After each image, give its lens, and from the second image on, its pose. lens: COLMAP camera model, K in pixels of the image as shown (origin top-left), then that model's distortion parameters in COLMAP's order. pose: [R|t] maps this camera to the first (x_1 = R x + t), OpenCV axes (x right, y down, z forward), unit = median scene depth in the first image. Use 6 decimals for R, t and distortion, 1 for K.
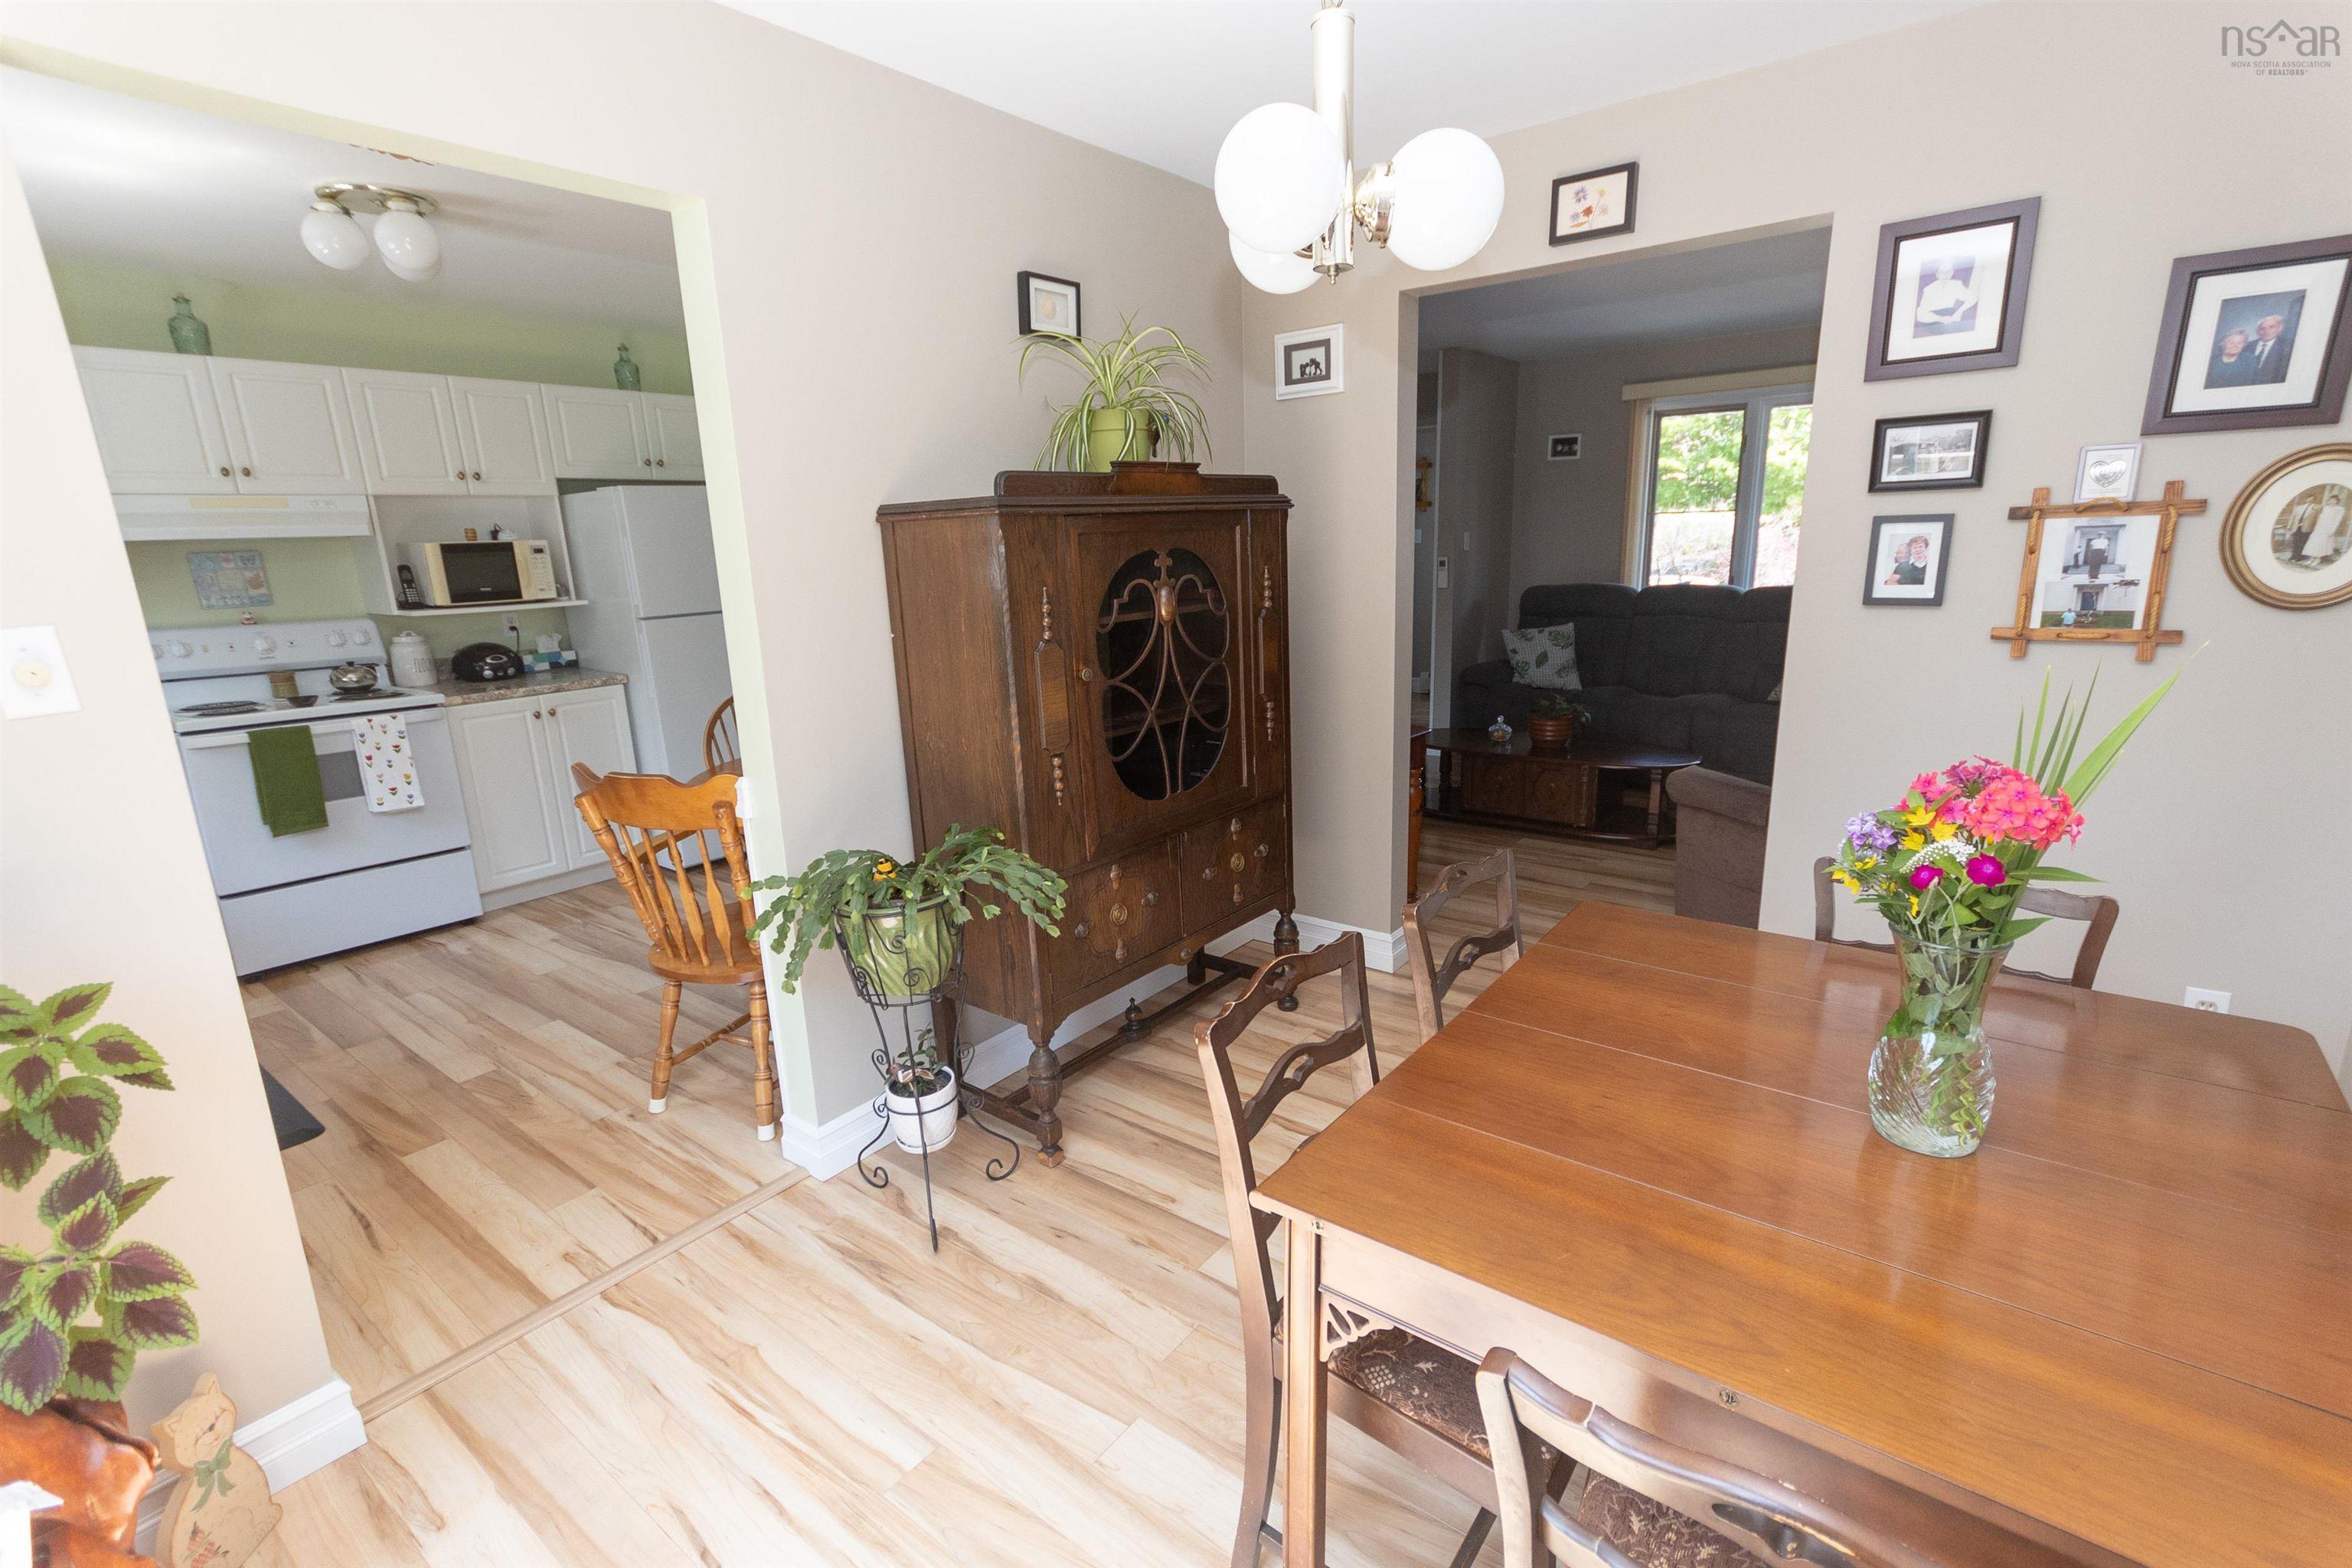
lens RADIAL K [[1072.5, 0, 1189.6], [0, 1072.5, 791.7], [0, 0, 1]] dist [0.010508, 0.000833]
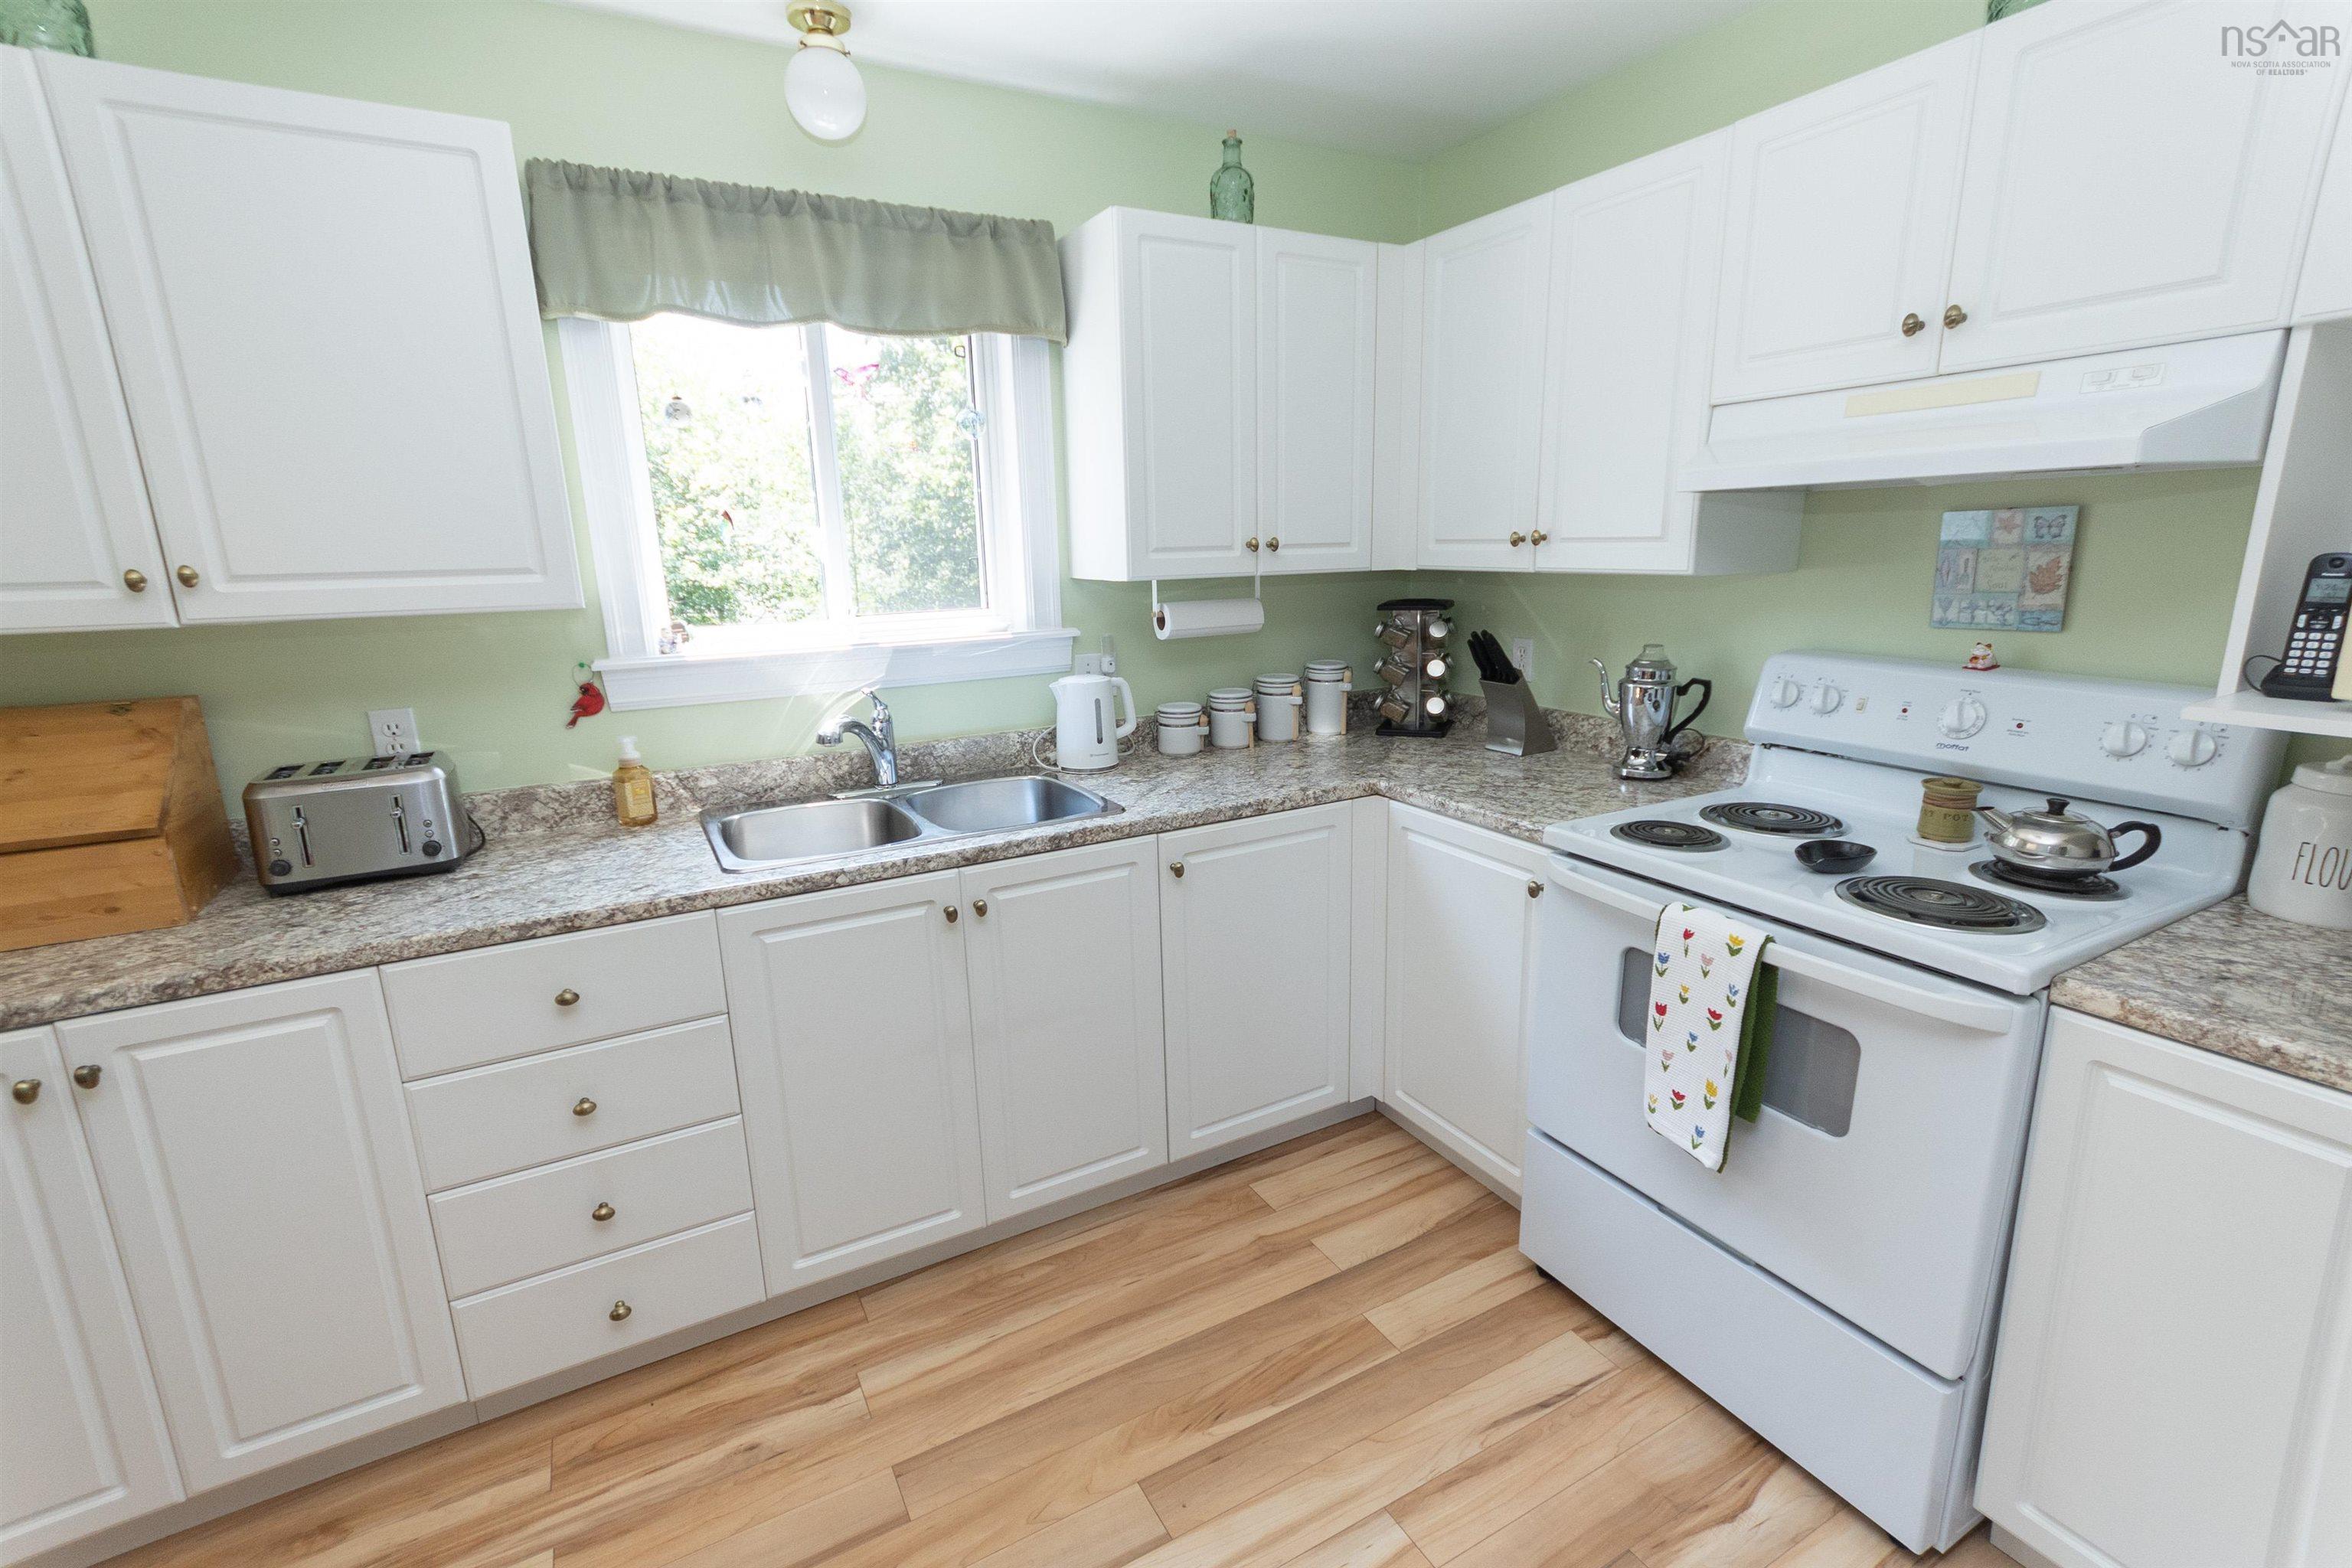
lens RADIAL K [[1072.5, 0, 1189.6], [0, 1072.5, 791.7], [0, 0, 1]] dist [0.010508, 0.000833]
pose [[-0.388553, 0.252658, -0.886110, -0.323557], [-0.184792, 0.920767, 0.343569, -0.201393], [0.902706, 0.297241, -0.311077, 0.854760]]
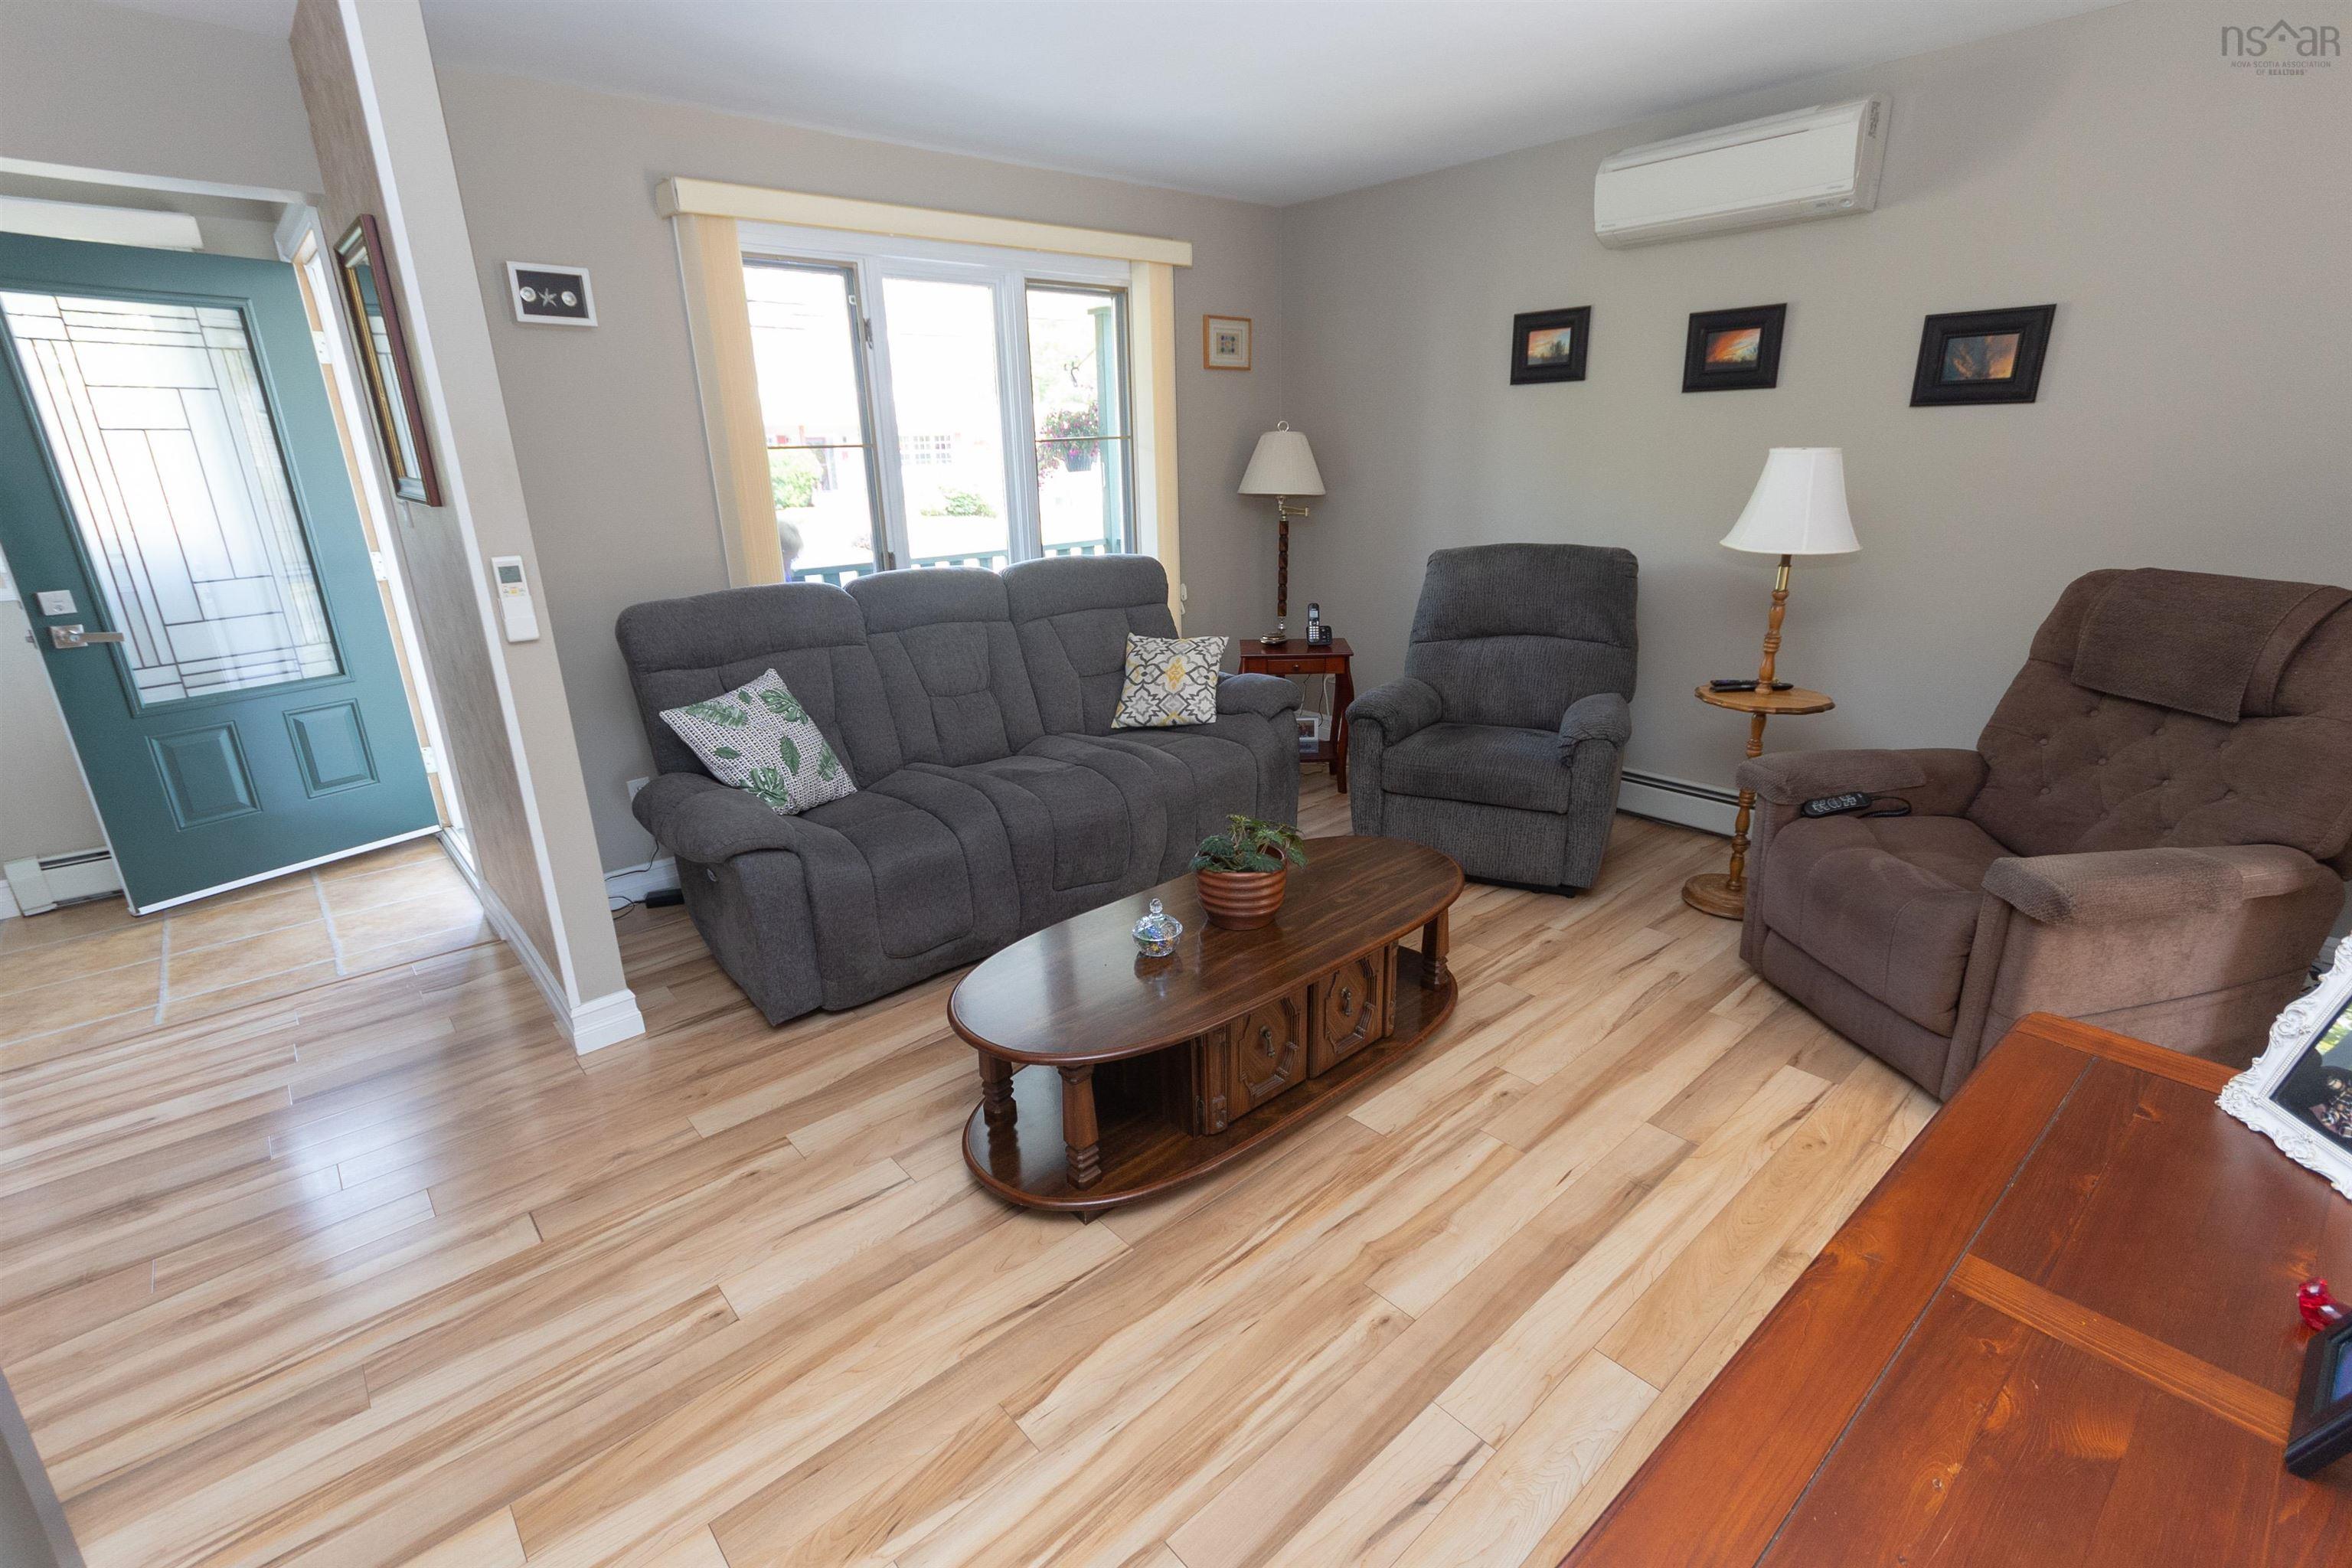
lens RADIAL K [[1072.5, 0, 1189.6], [0, 1072.5, 791.7], [0, 0, 1]] dist [0.010508, 0.000833]
pose [[0.189695, -0.280866, 0.940814, -0.136279], [0.249552, 0.940537, 0.230466, -0.267173], [-0.949600, 0.191064, 0.248506, 1.109863]]
